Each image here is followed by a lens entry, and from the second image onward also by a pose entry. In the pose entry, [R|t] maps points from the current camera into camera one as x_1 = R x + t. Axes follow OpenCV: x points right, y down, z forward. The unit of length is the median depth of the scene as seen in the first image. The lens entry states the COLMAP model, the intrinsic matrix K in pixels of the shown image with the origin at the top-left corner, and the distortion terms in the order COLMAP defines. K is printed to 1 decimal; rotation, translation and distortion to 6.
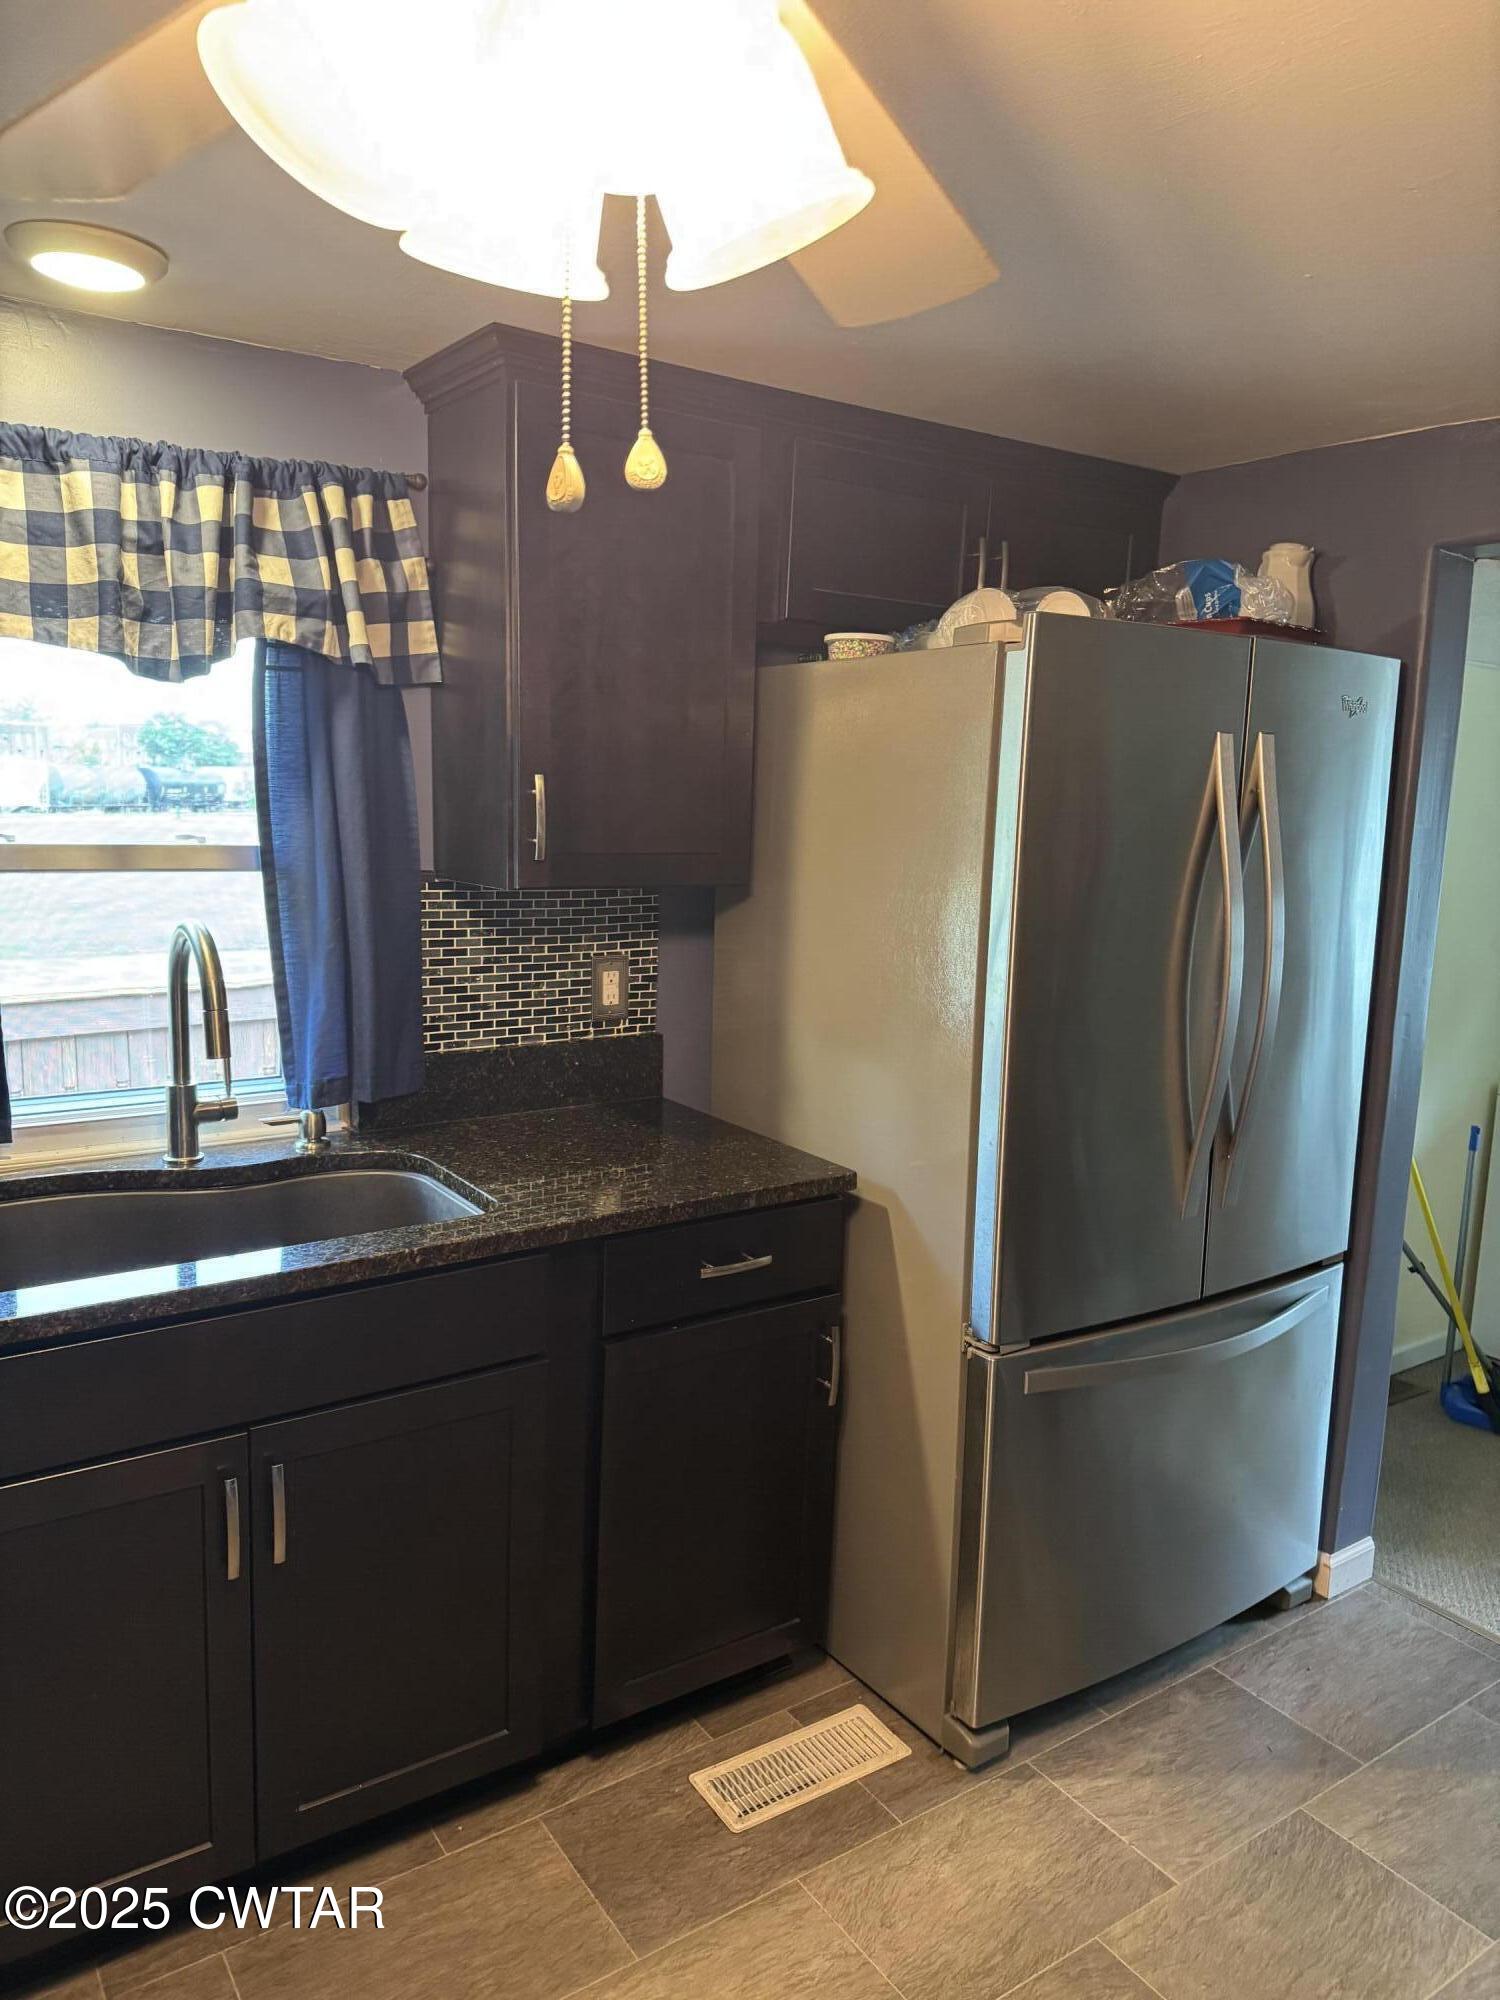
lens RADIAL K [[1393.0, 0, 747.3], [0, 1393.0, 1011.2], [0, 0, 1]] dist [0.050655, -0.062338]
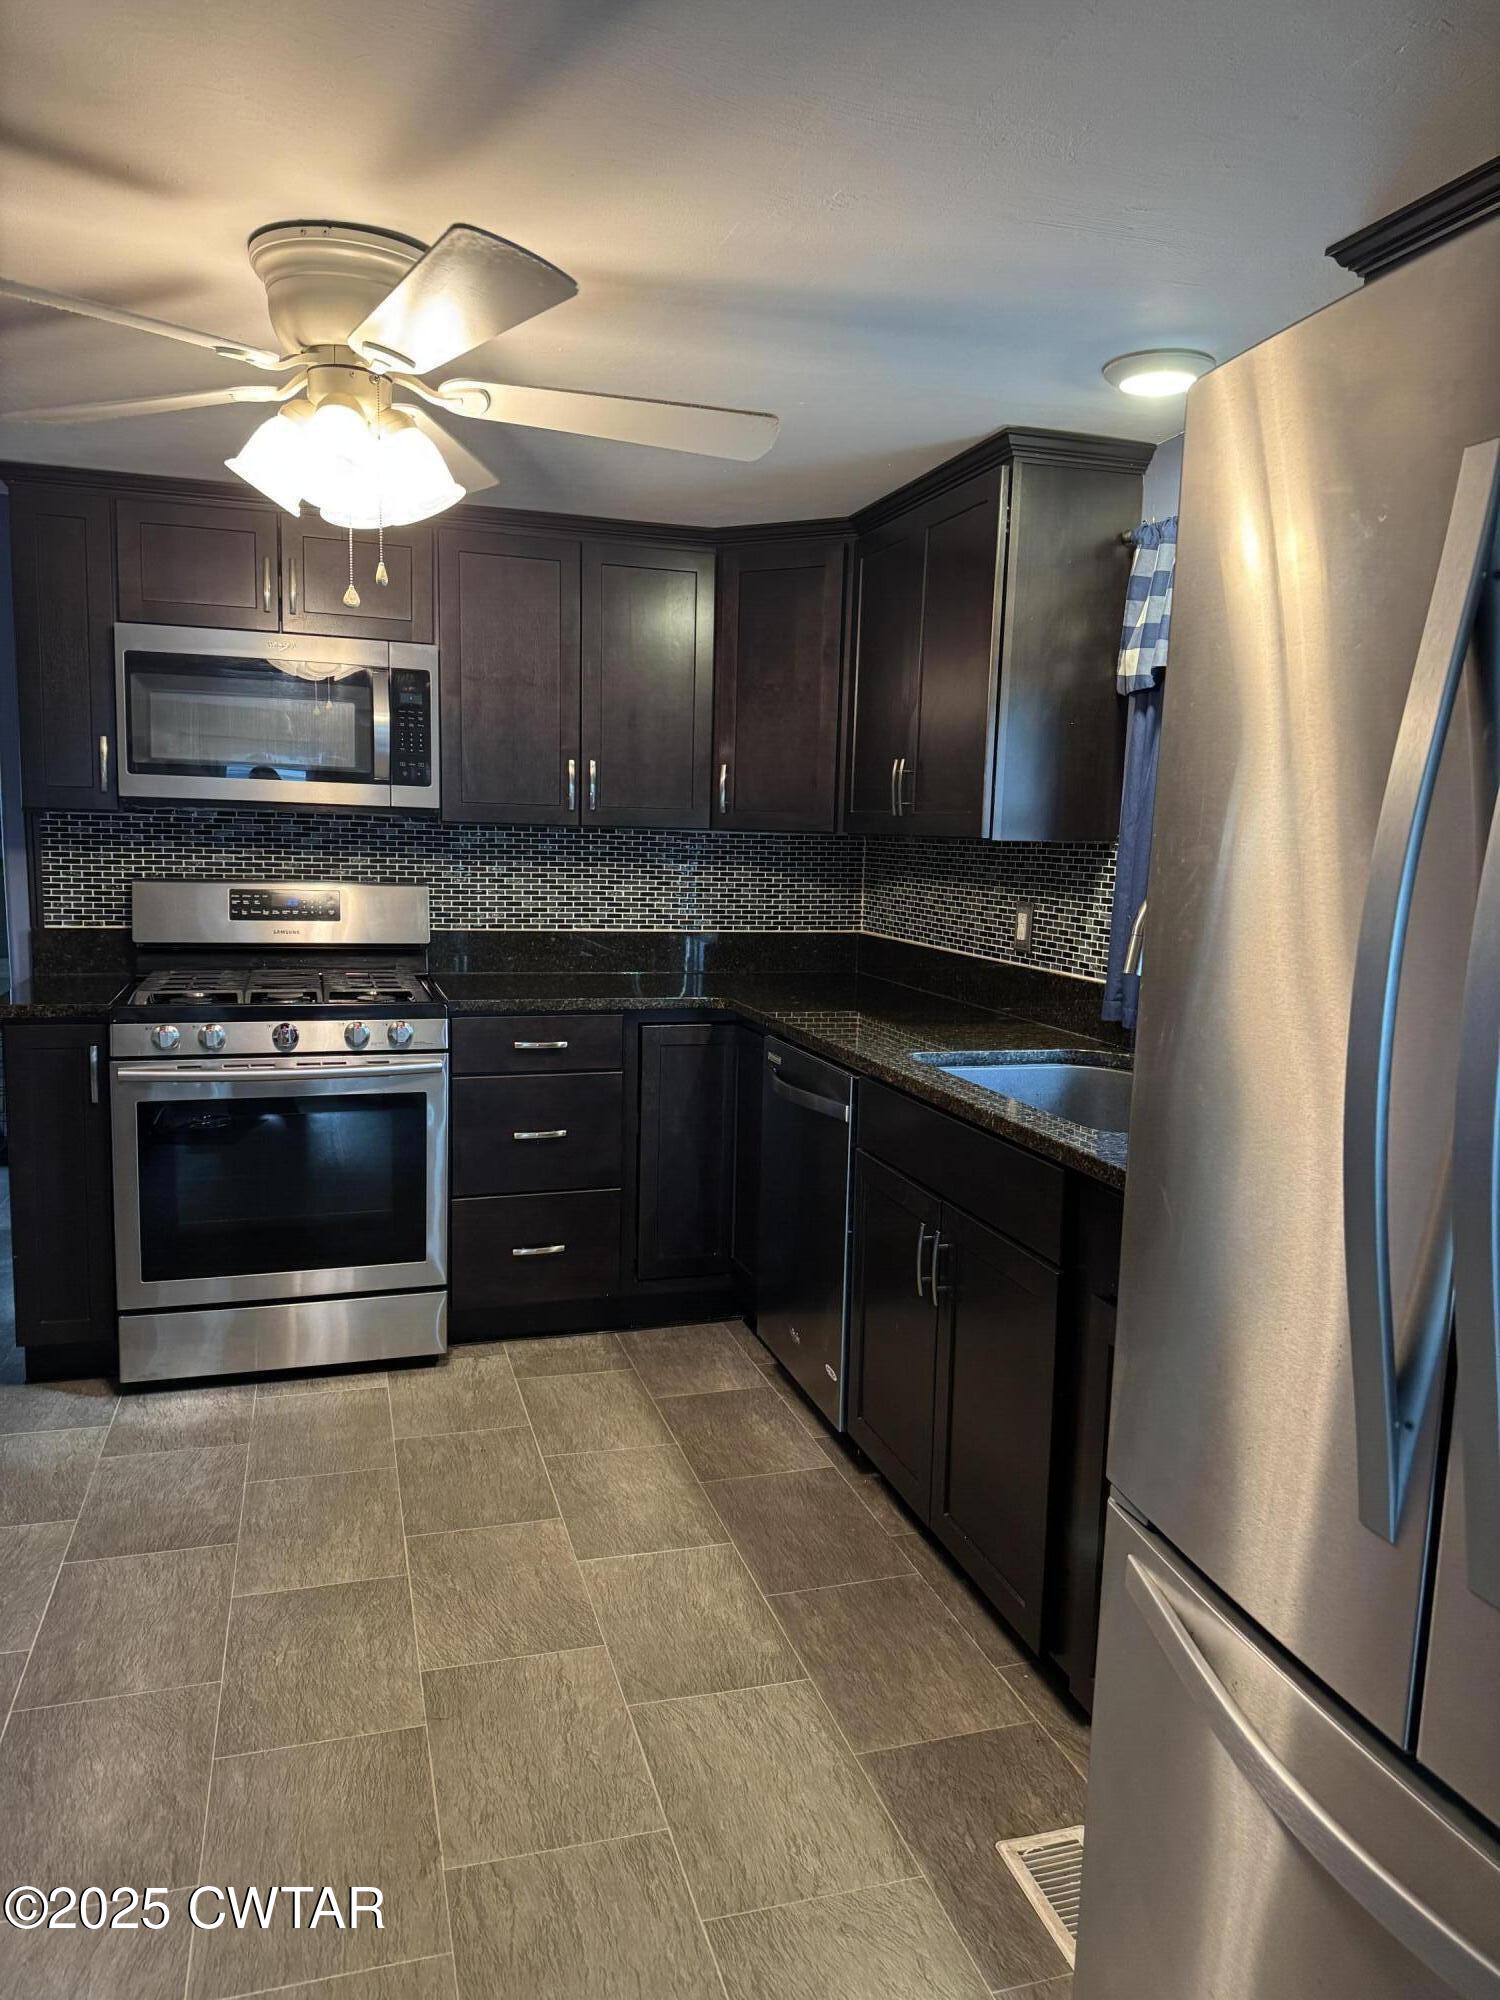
lens RADIAL K [[1393.0, 0, 756.2], [0, 1393.0, 1014.0], [0, 0, 1]] dist [0.050655, -0.062338]
pose [[-0.290676, 0.086062, -0.952943, 0.819450], [-0.188621, 0.971249, 0.145251, -0.044052], [0.938046, 0.221966, -0.266086, 0.925583]]
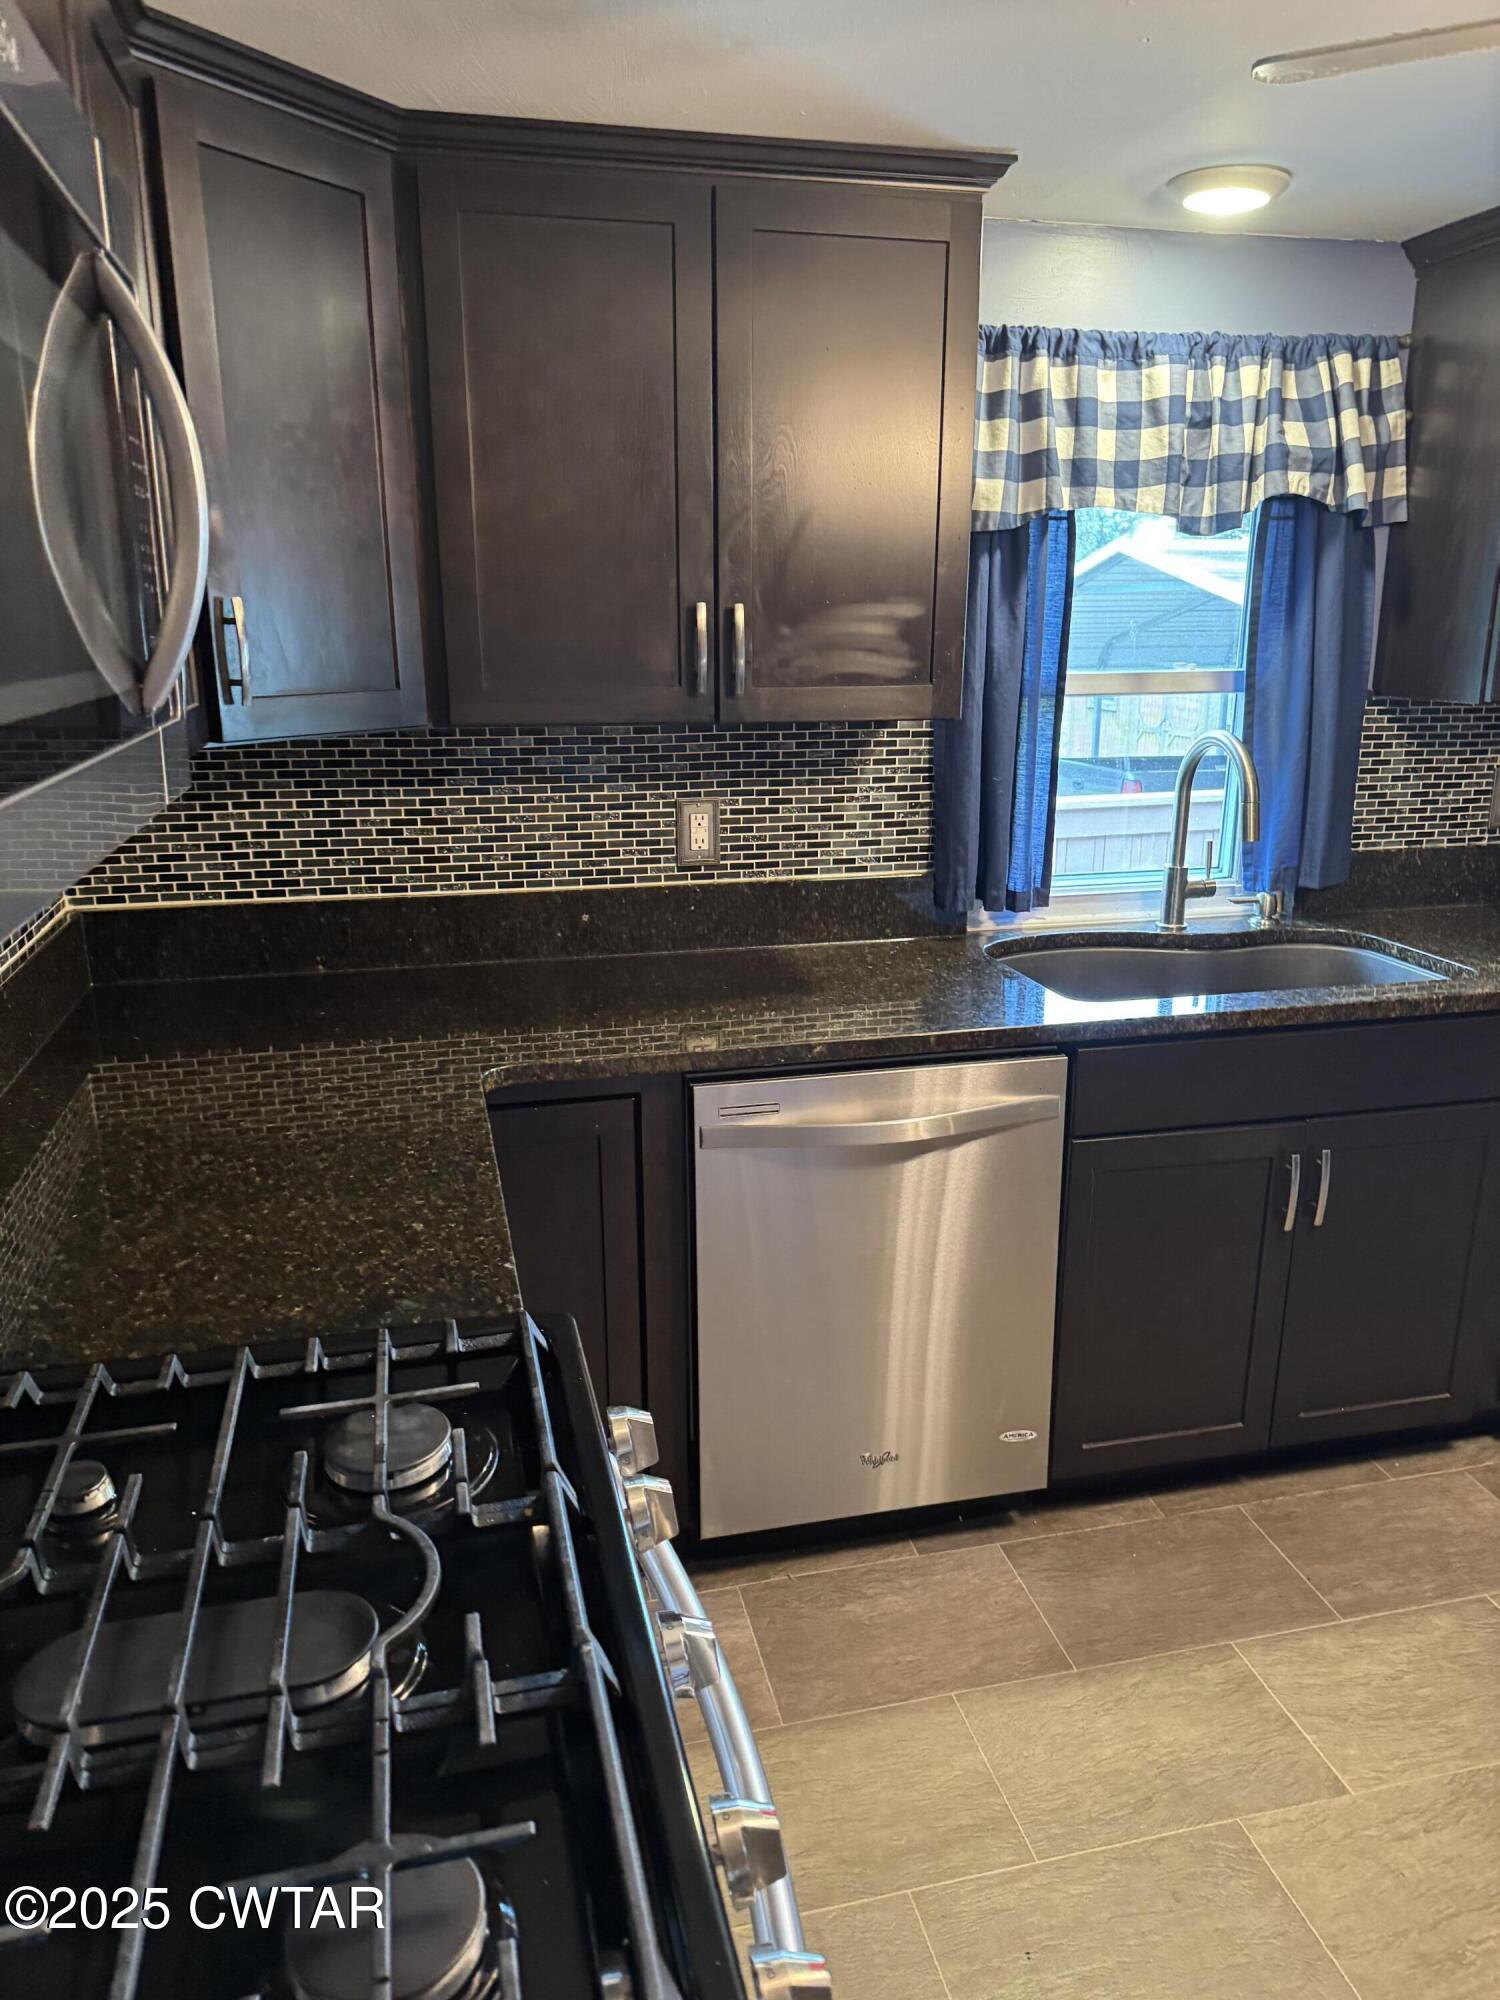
lens RADIAL K [[1393.0, 0, 760.8], [0, 1393.0, 1015.4], [0, 0, 1]] dist [0.050655, -0.062338]
pose [[0.933859, 0.063417, -0.351973, -0.300207], [-0.024266, 0.993121, 0.114553, 0.049690], [0.356817, -0.098435, 0.928974, -0.310687]]
